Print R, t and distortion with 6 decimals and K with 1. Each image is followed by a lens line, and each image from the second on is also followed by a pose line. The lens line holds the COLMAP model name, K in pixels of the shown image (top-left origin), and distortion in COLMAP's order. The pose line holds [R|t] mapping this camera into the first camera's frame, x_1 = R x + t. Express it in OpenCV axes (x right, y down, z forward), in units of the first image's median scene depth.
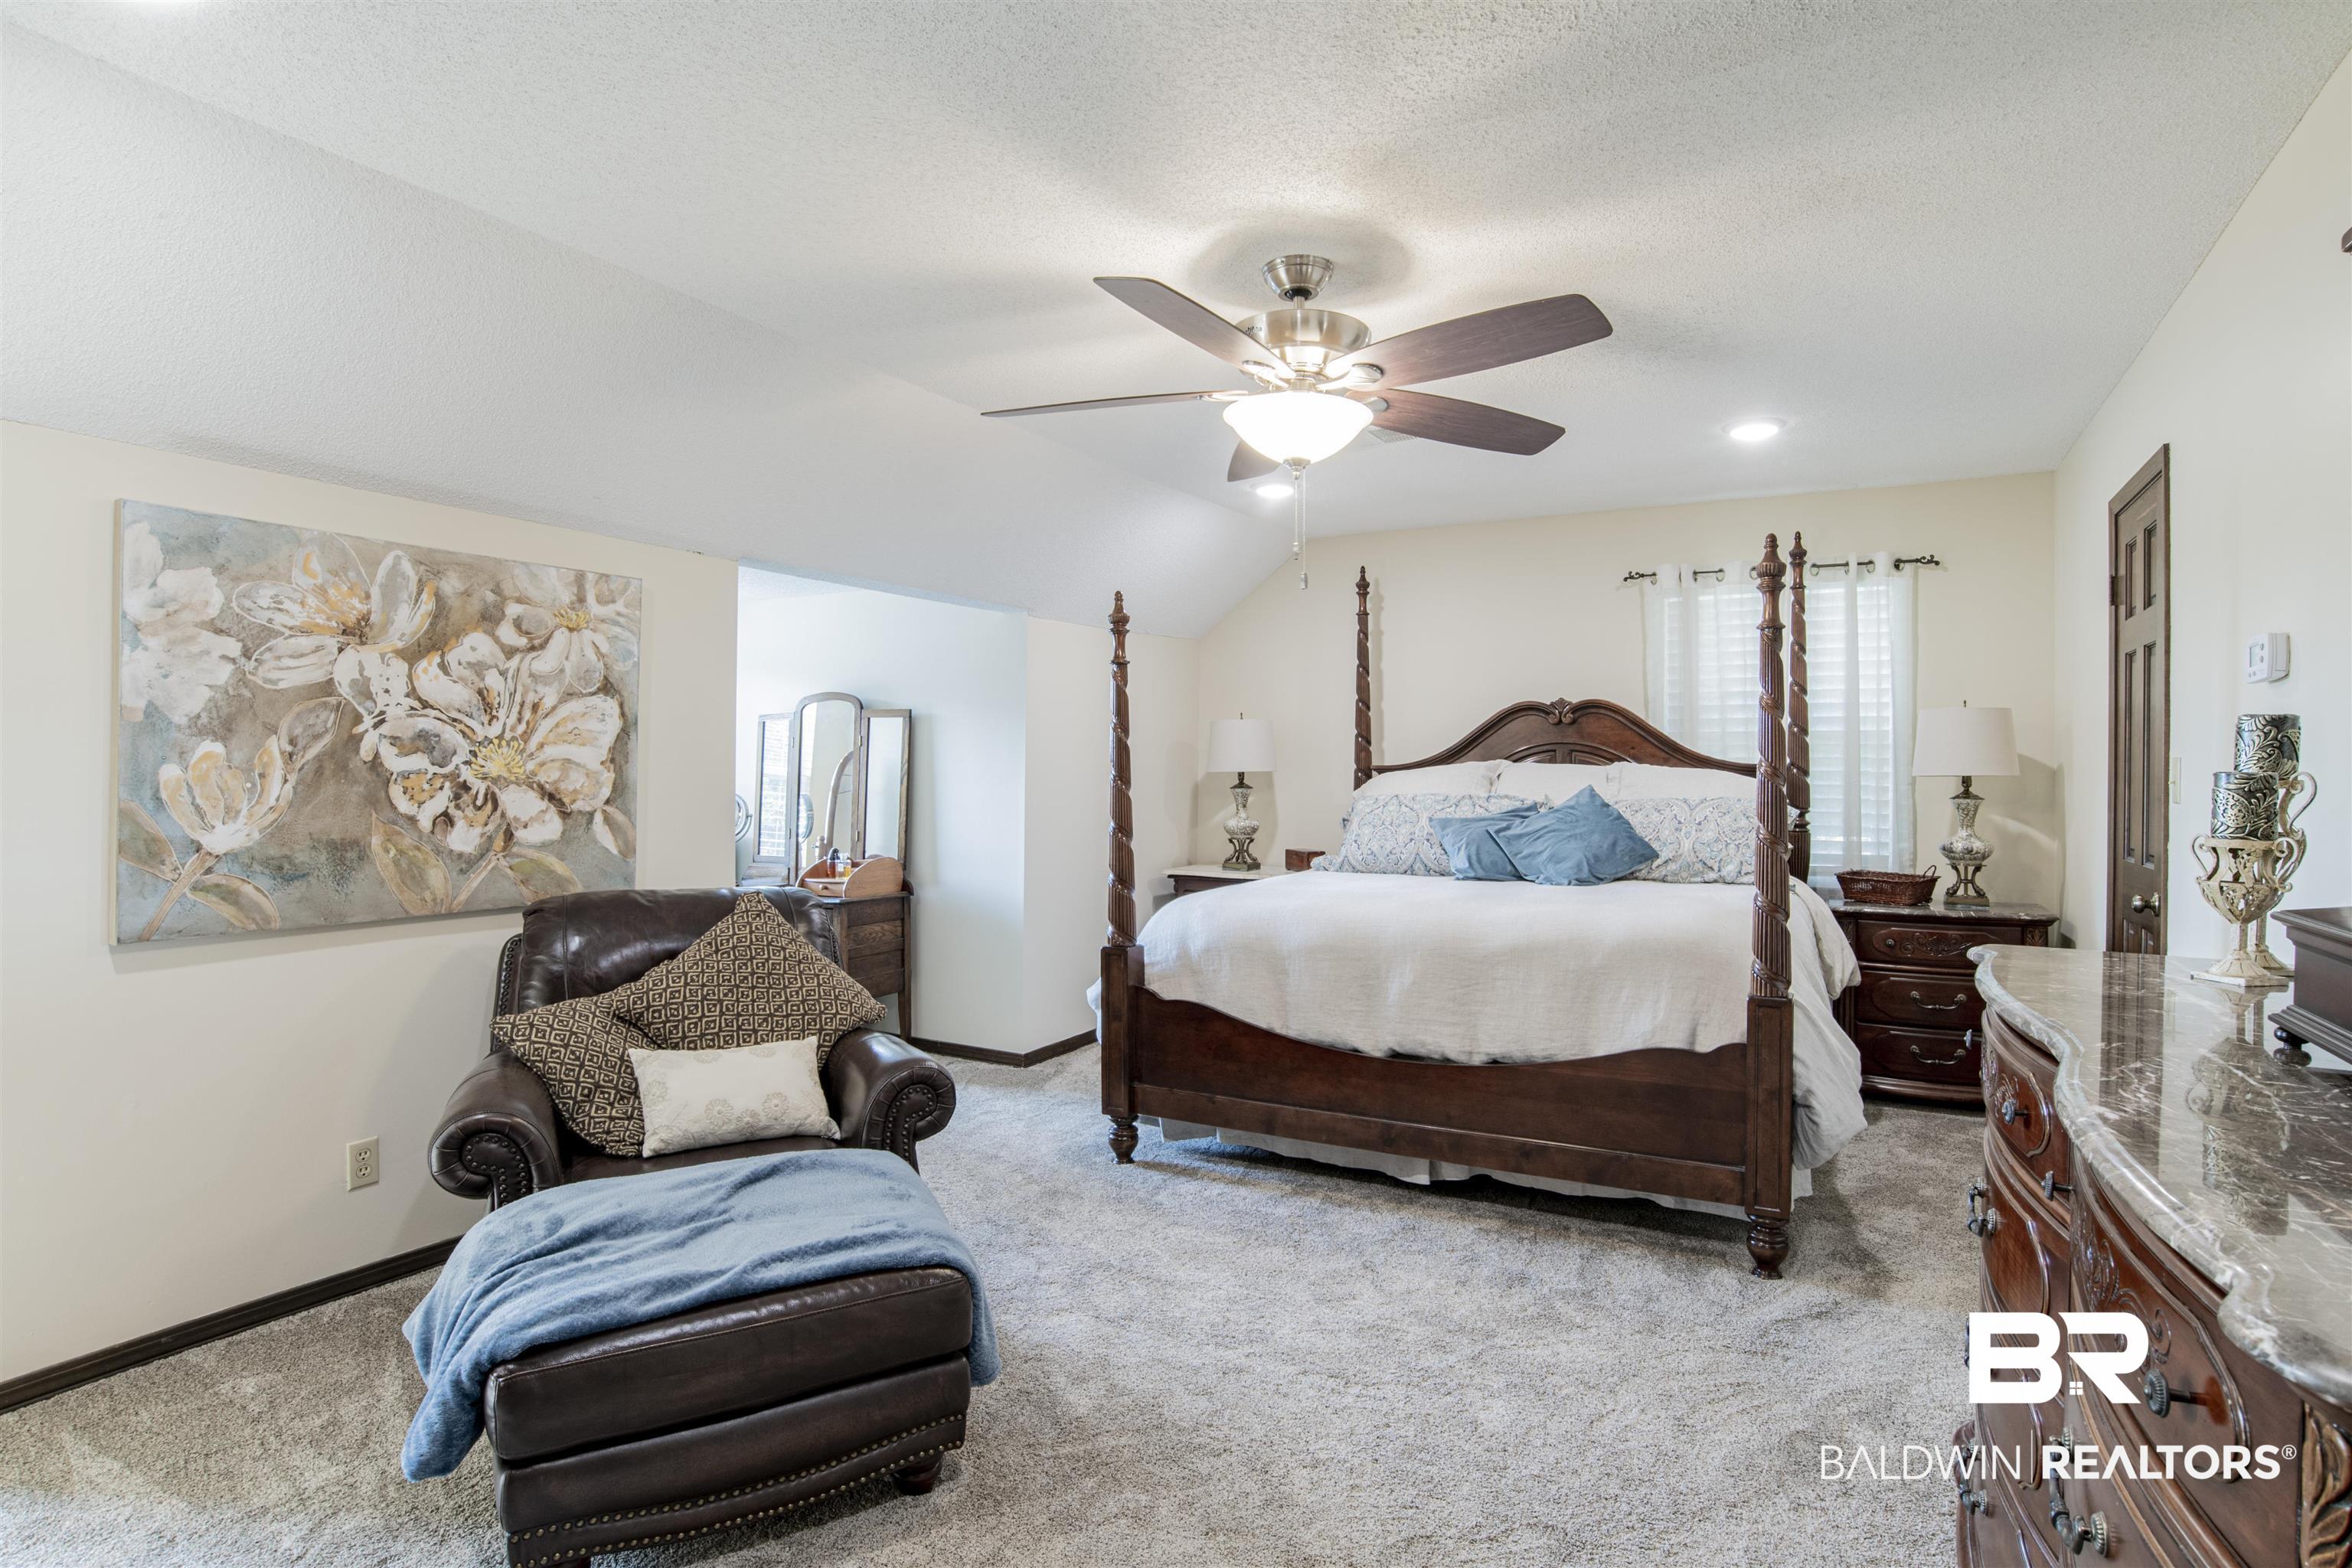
lens RADIAL K [[1199.7, 0, 1187.6], [0, 1199.7, 774.2], [0, 0, 1]] dist [-0.043944, 0.000977]
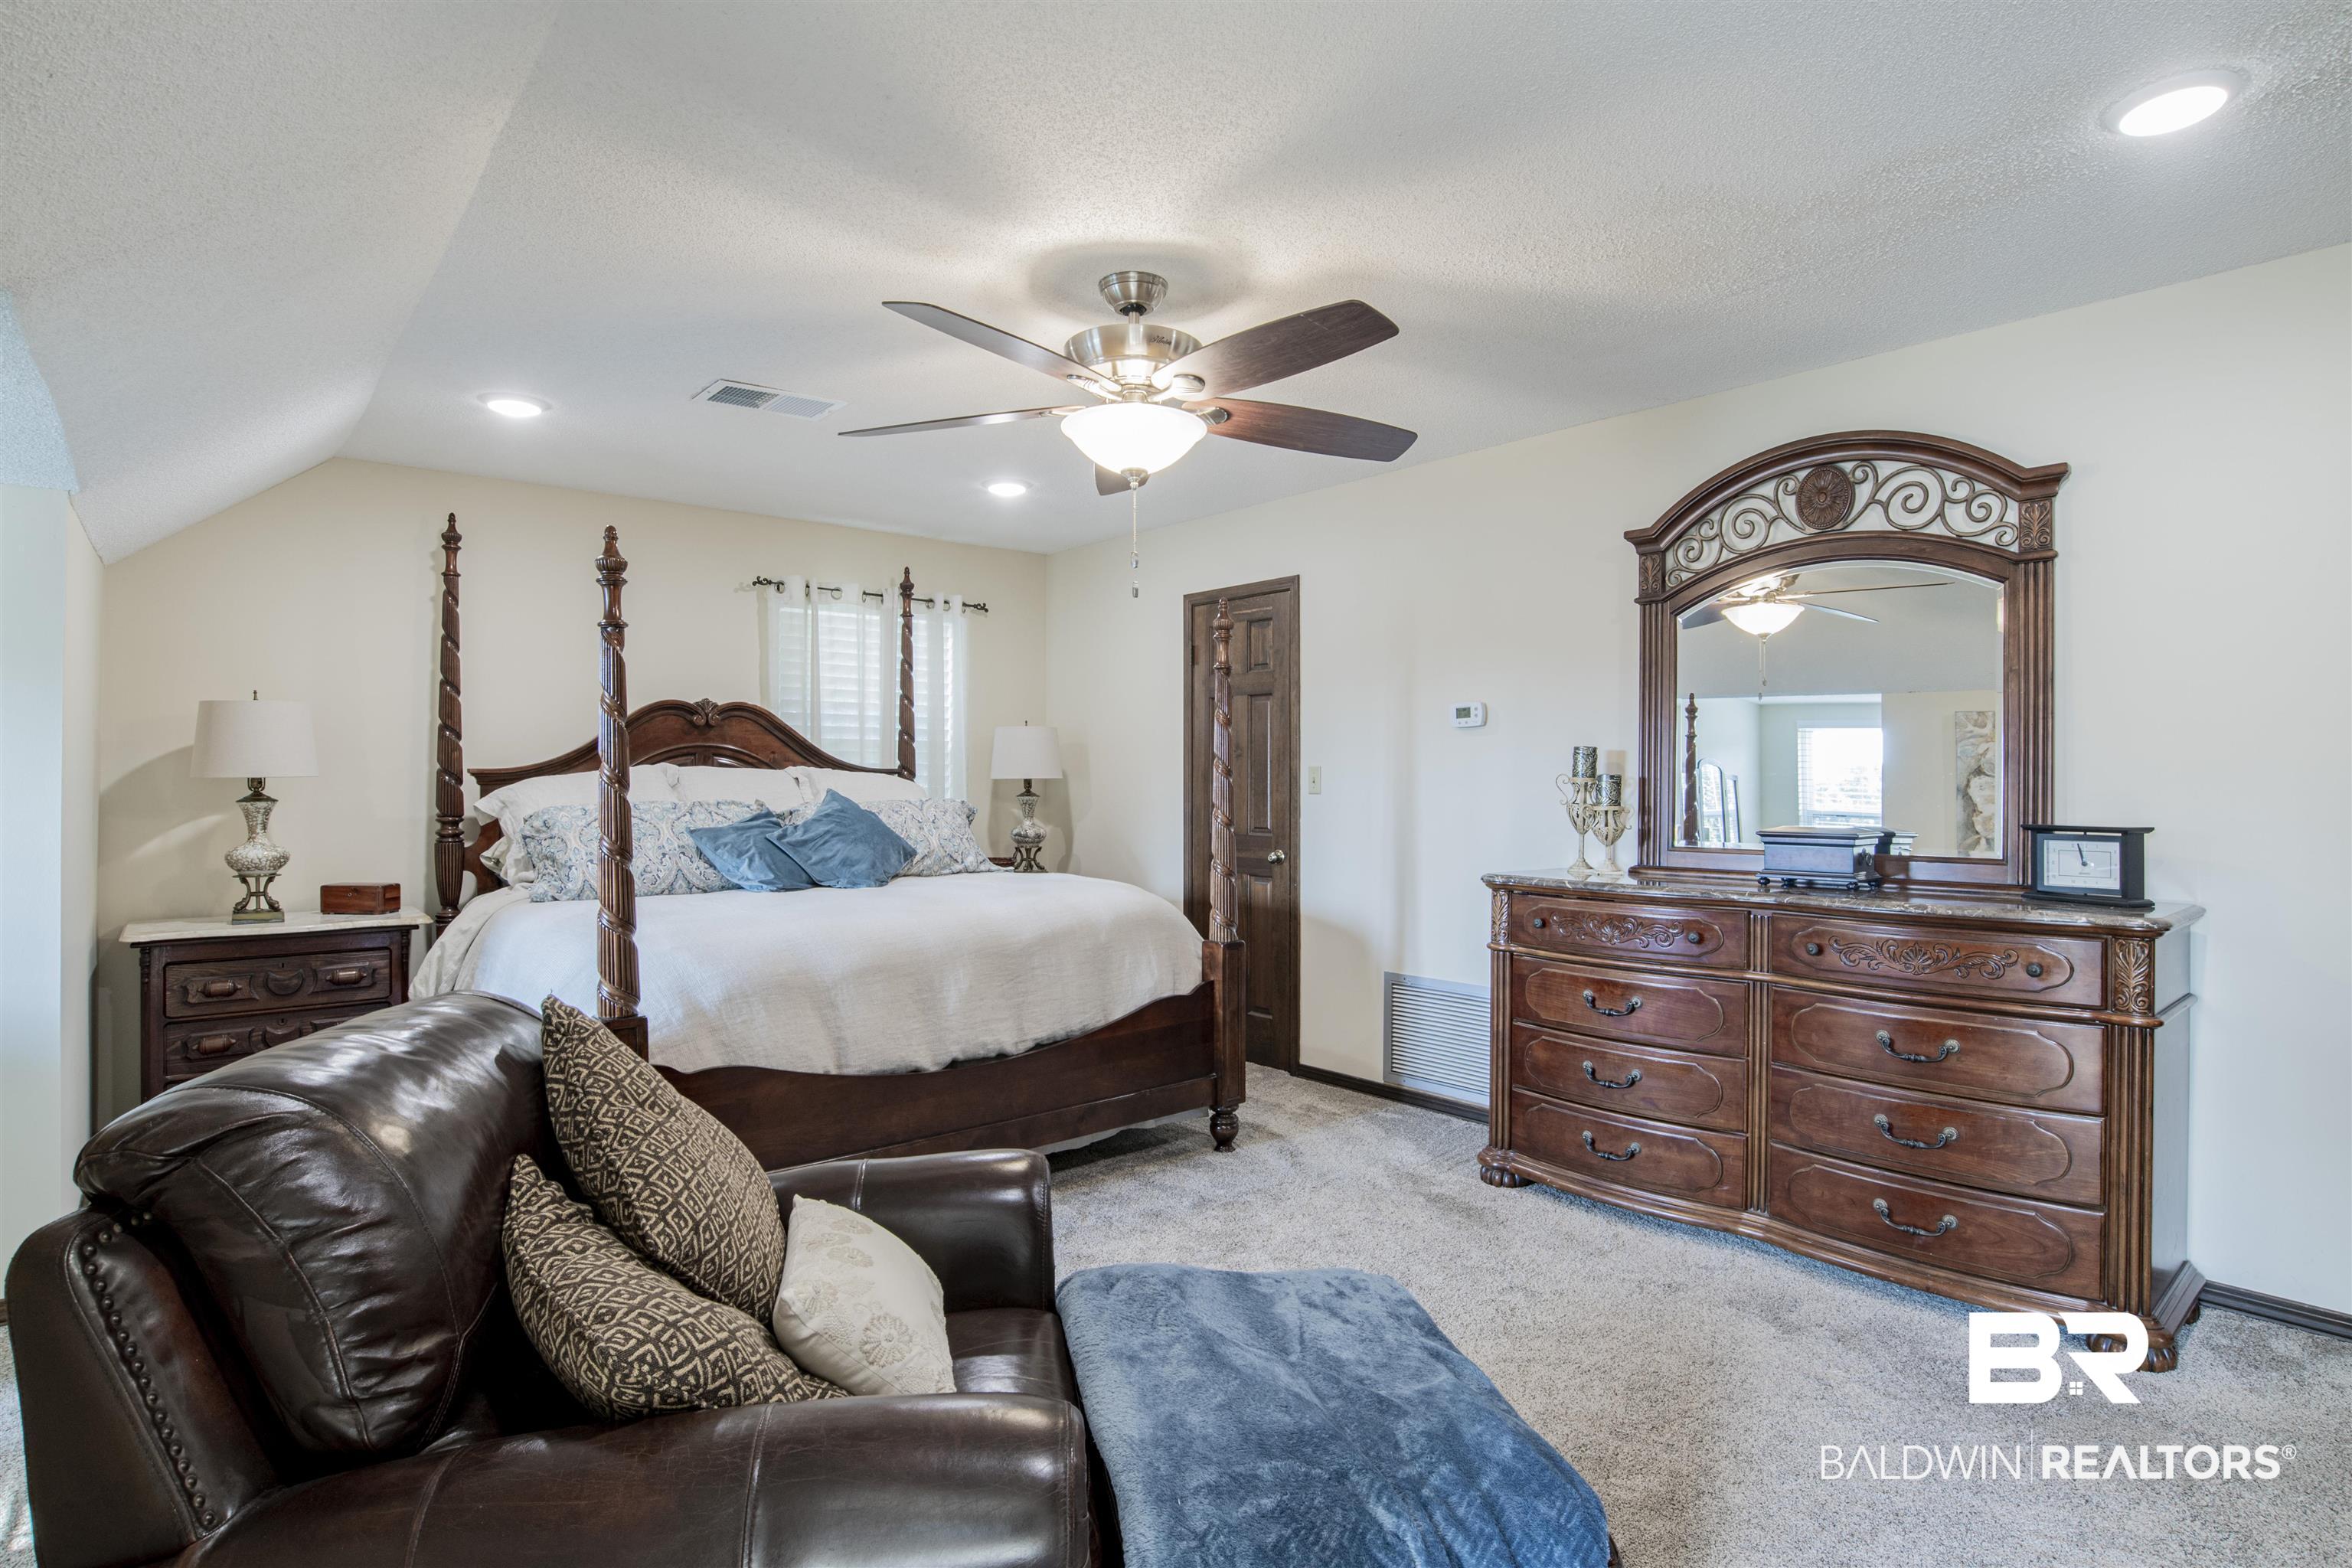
lens RADIAL K [[1199.7, 0, 1187.6], [0, 1199.7, 774.2], [0, 0, 1]] dist [-0.043944, 0.000977]
pose [[0.352244, -0.000151, 0.935908, -0.653013], [0.004058, 0.999991, -0.001365, -0.000932], [-0.935899, 0.004279, 0.352241, 0.457992]]
